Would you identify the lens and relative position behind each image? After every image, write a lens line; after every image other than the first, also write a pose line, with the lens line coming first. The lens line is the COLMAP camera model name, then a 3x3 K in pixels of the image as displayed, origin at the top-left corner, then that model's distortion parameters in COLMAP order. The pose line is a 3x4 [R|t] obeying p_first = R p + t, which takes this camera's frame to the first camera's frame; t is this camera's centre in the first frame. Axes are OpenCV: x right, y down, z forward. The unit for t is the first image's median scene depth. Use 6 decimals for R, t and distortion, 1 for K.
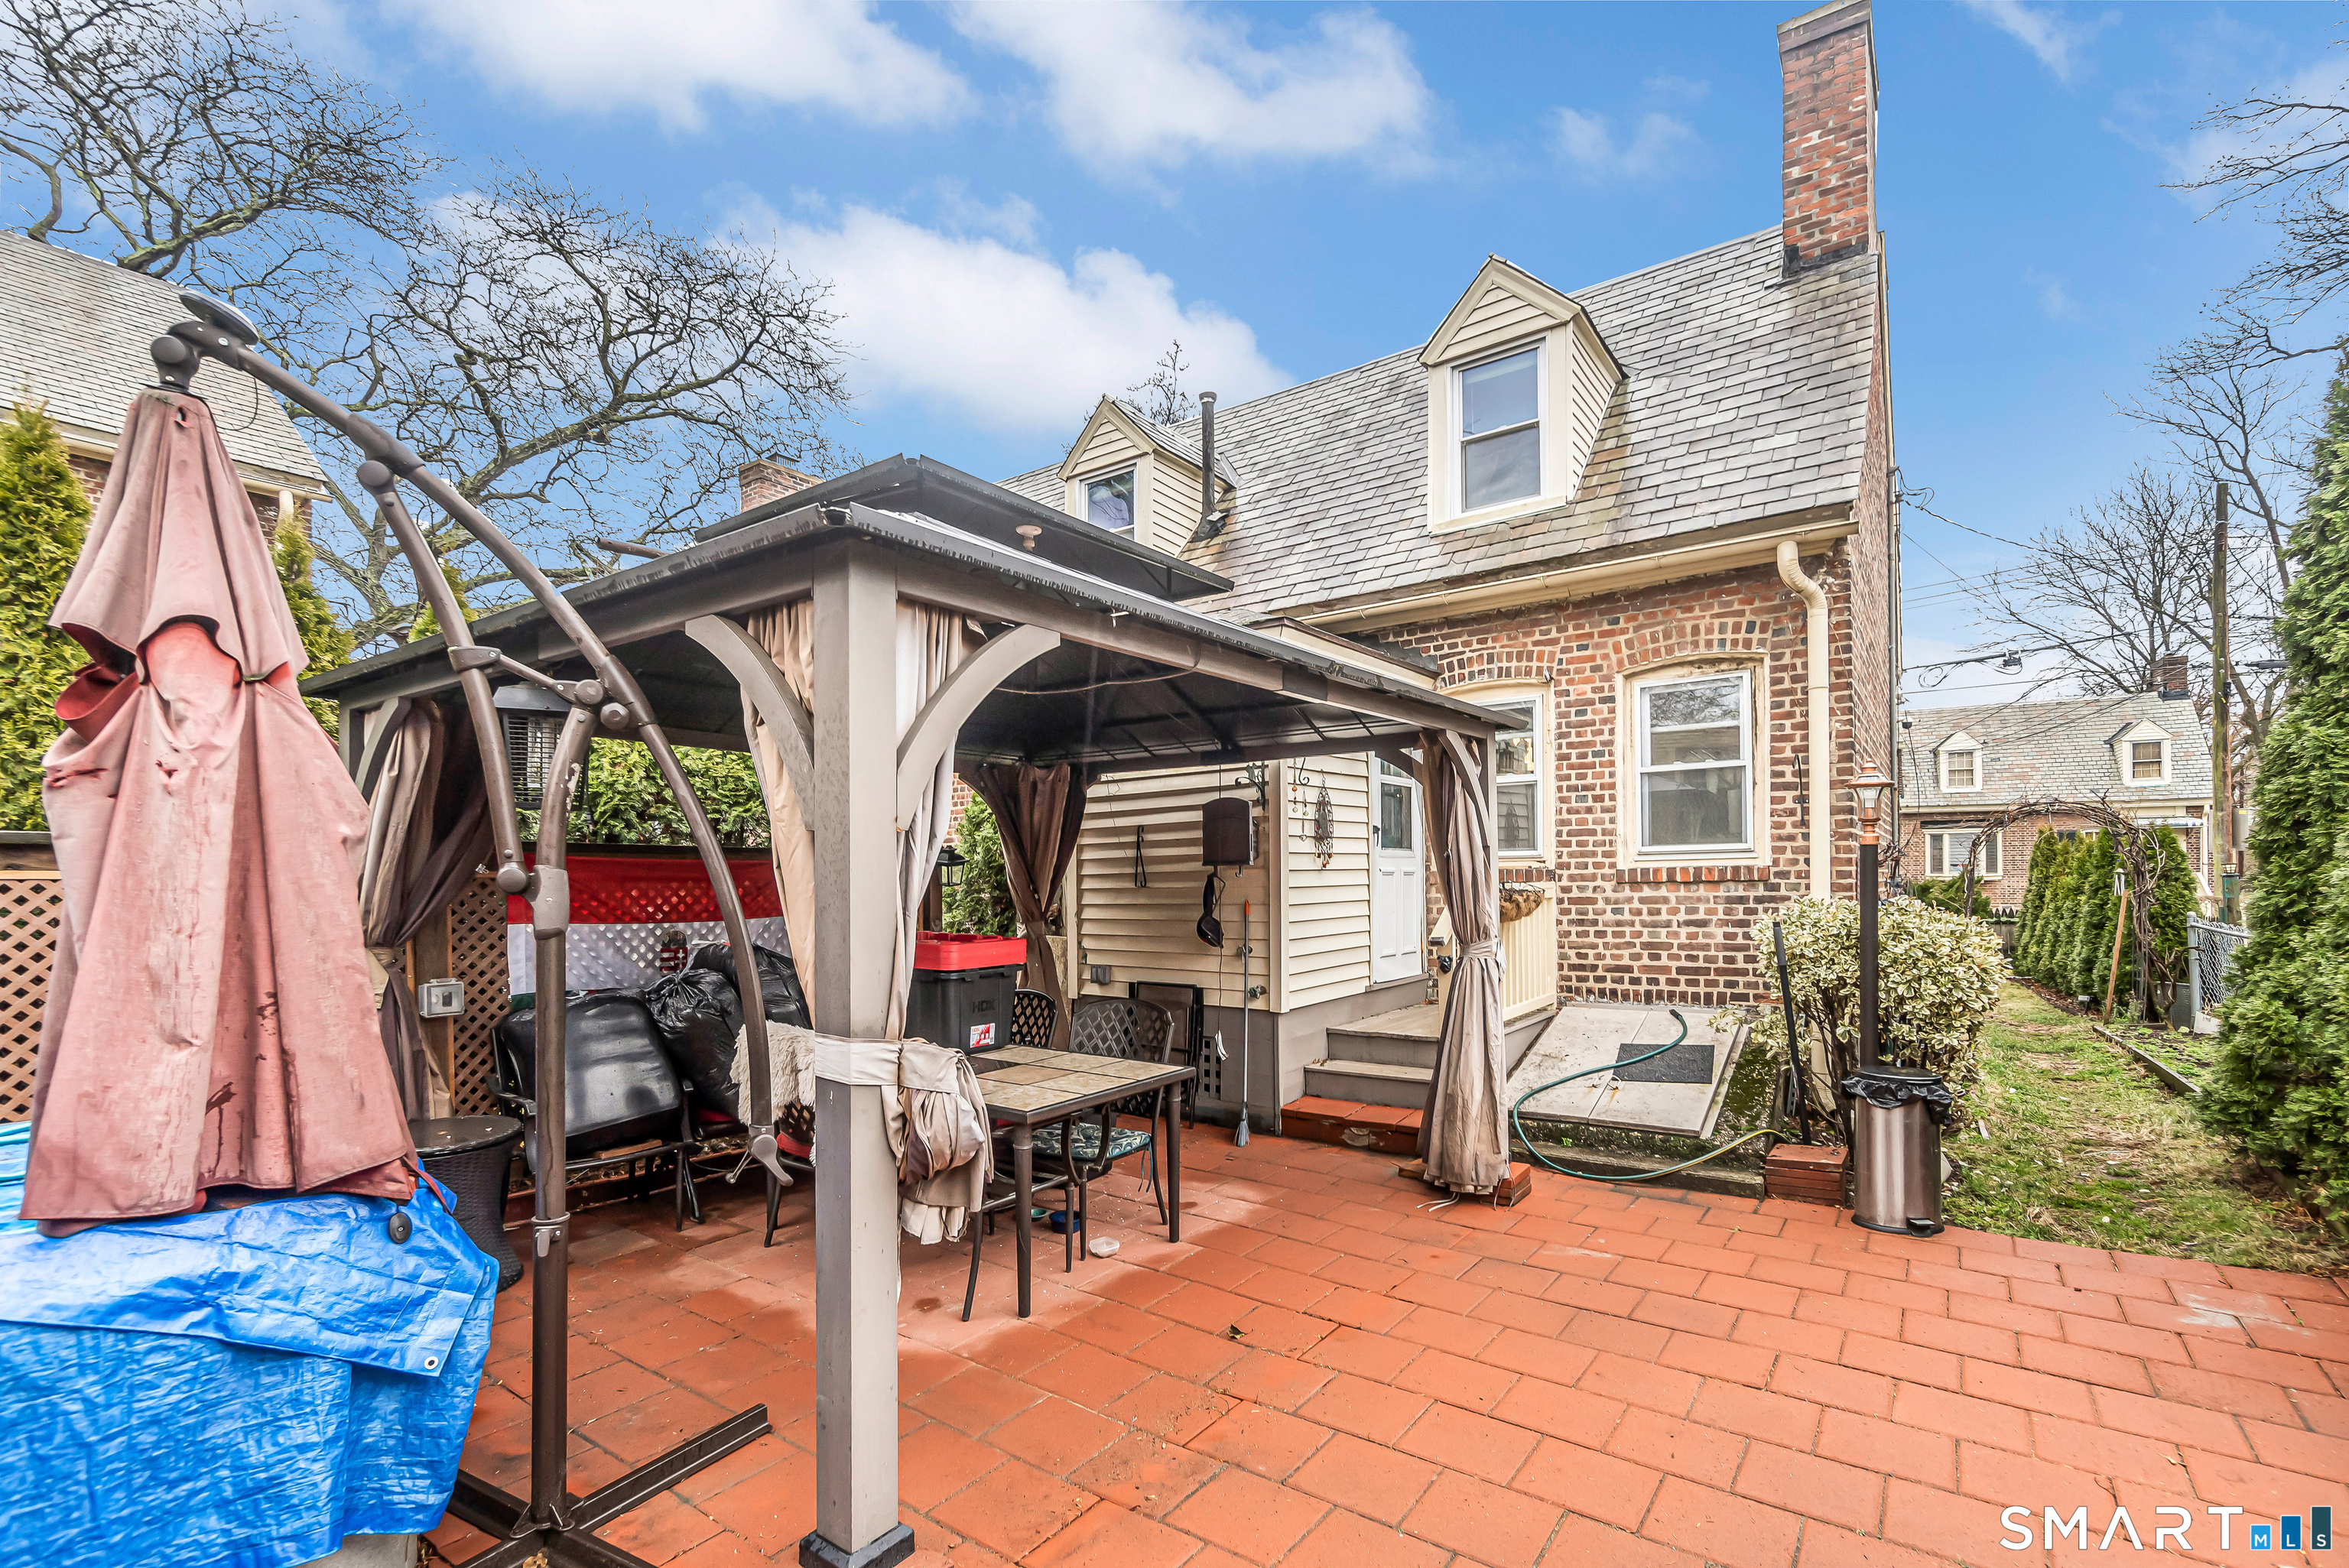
lens RADIAL K [[1038.2, 0, 1164.8], [0, 1038.2, 871.8], [0, 0, 1]] dist [-0.004670, -0.000322]
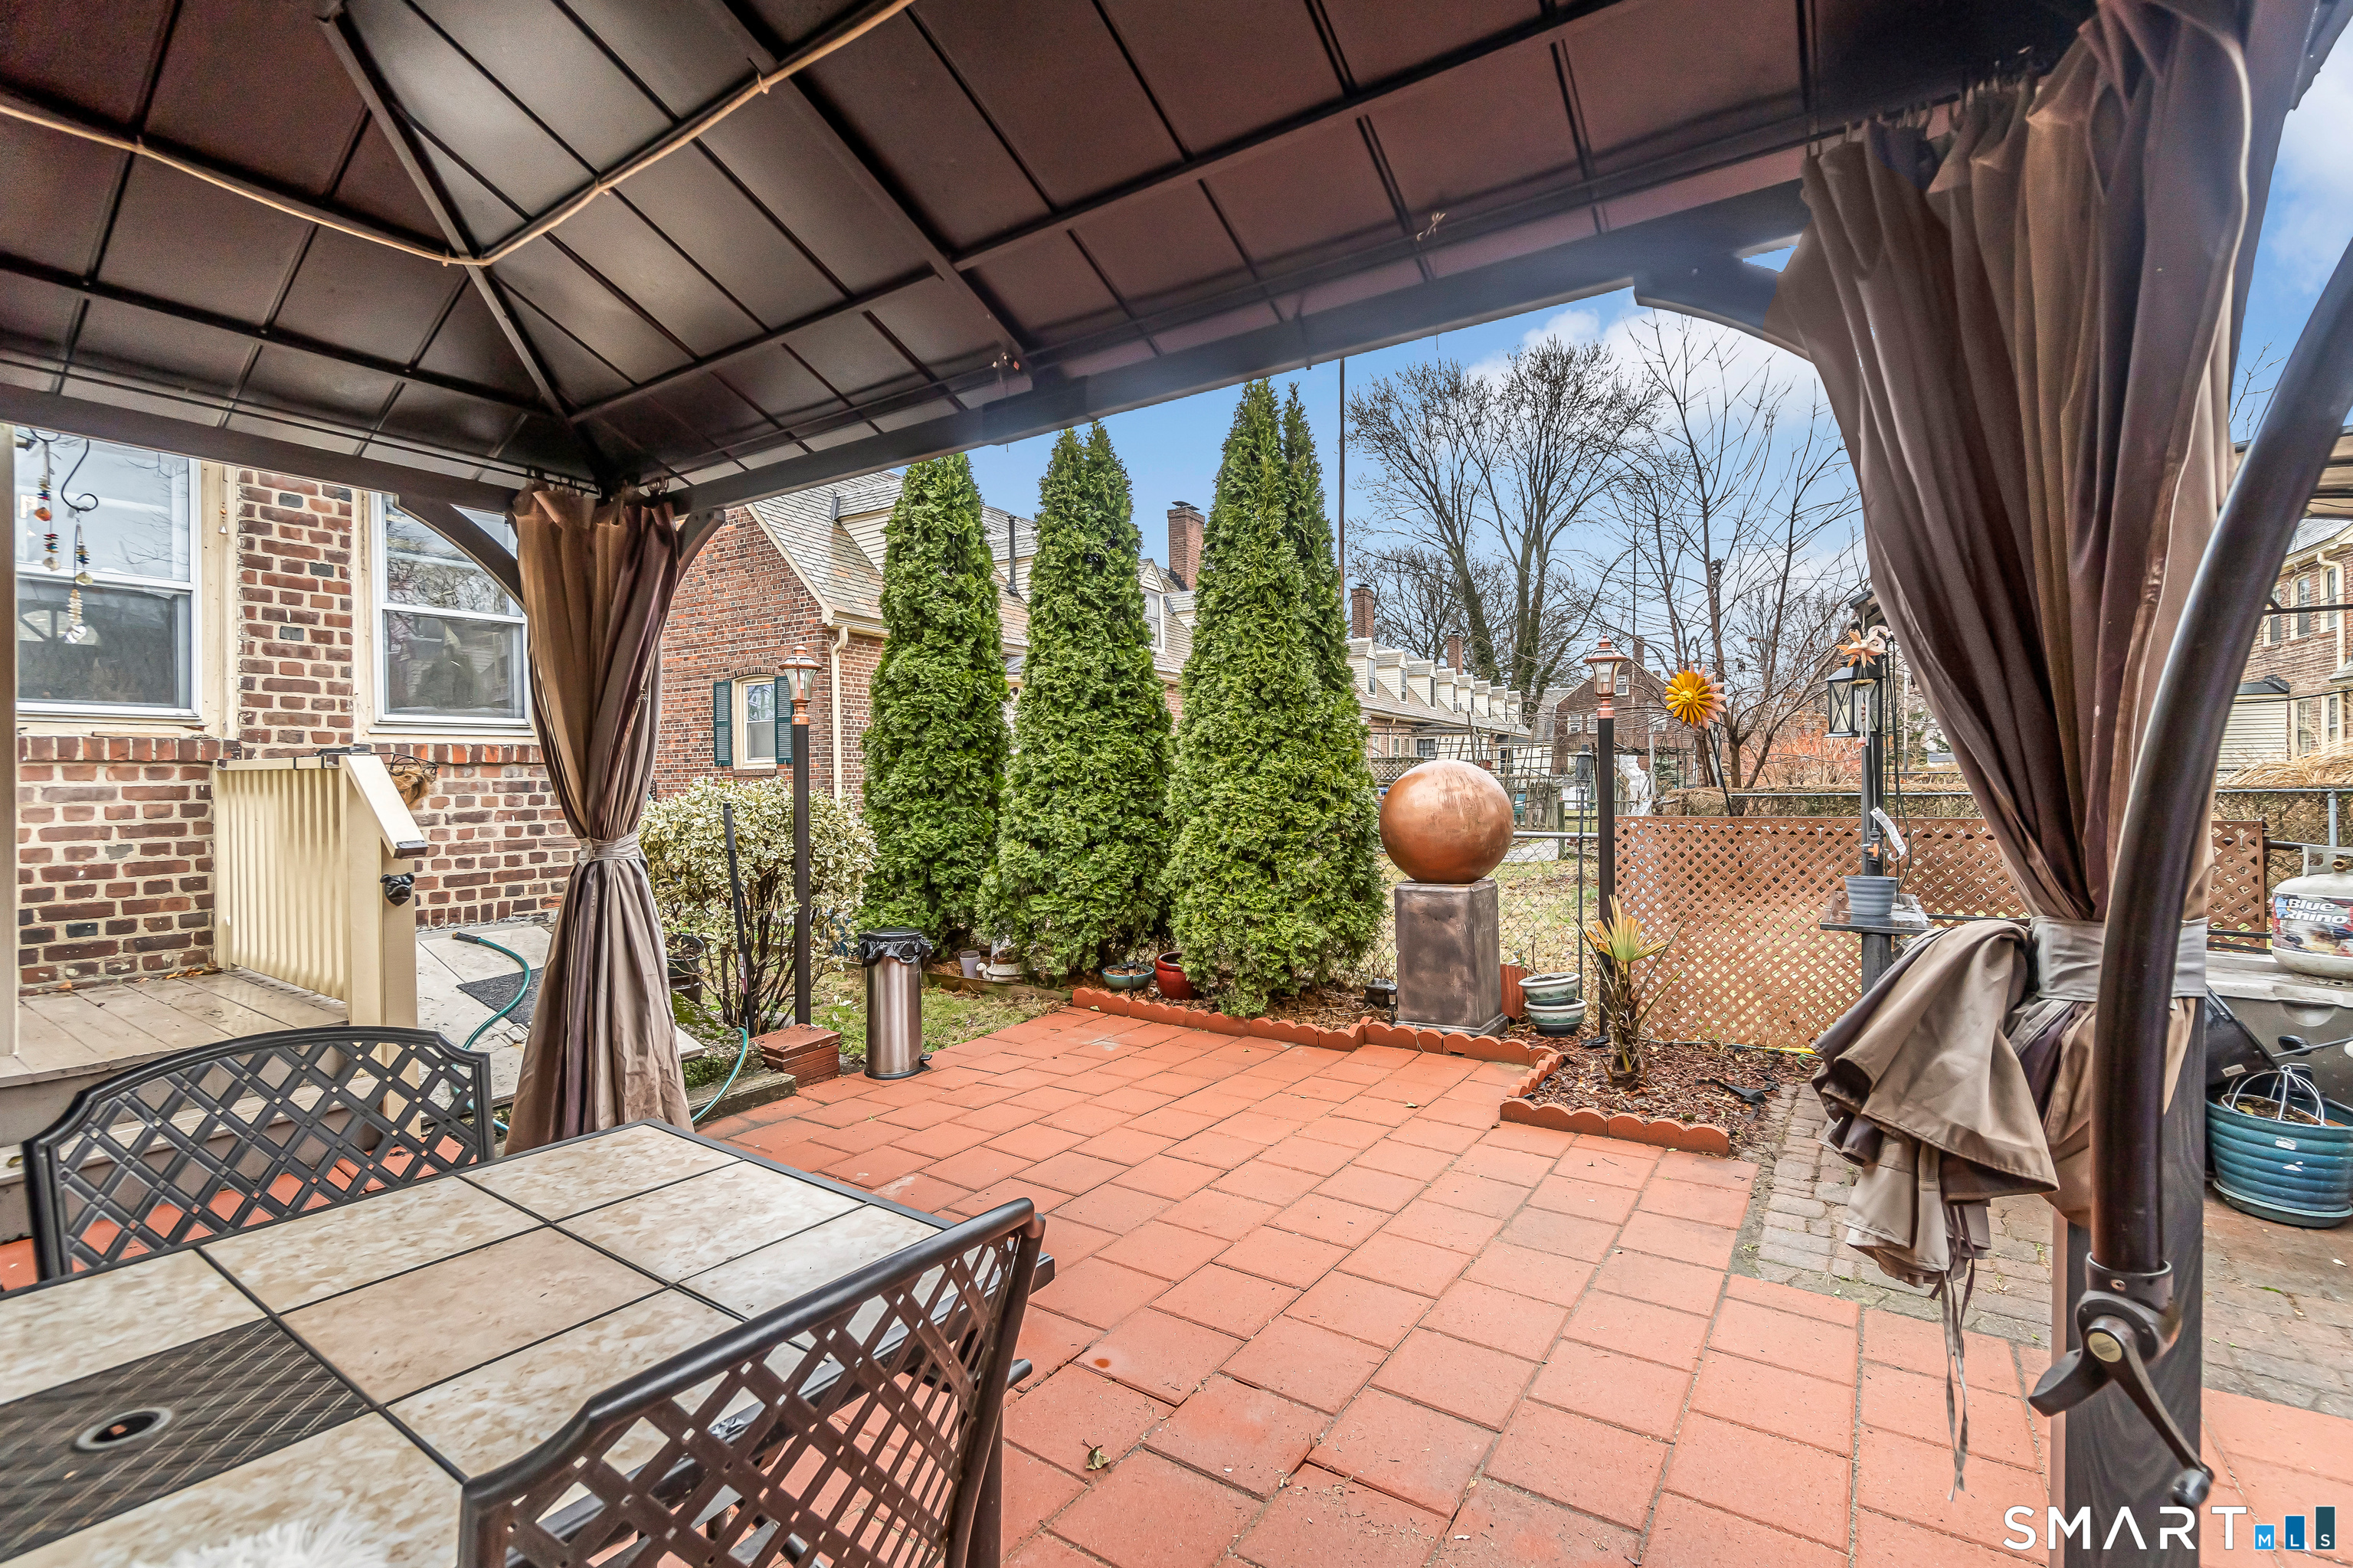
lens RADIAL K [[1040.1, 0, 1174.6], [0, 1040.1, 782.2], [0, 0, 1]] dist [-0.004670, -0.000322]
pose [[-0.032005, 0.005829, 0.999471, -0.275450], [0.000126, 0.999983, -0.005828, 0.027630], [-0.999488, -0.000061, -0.032005, 0.497425]]
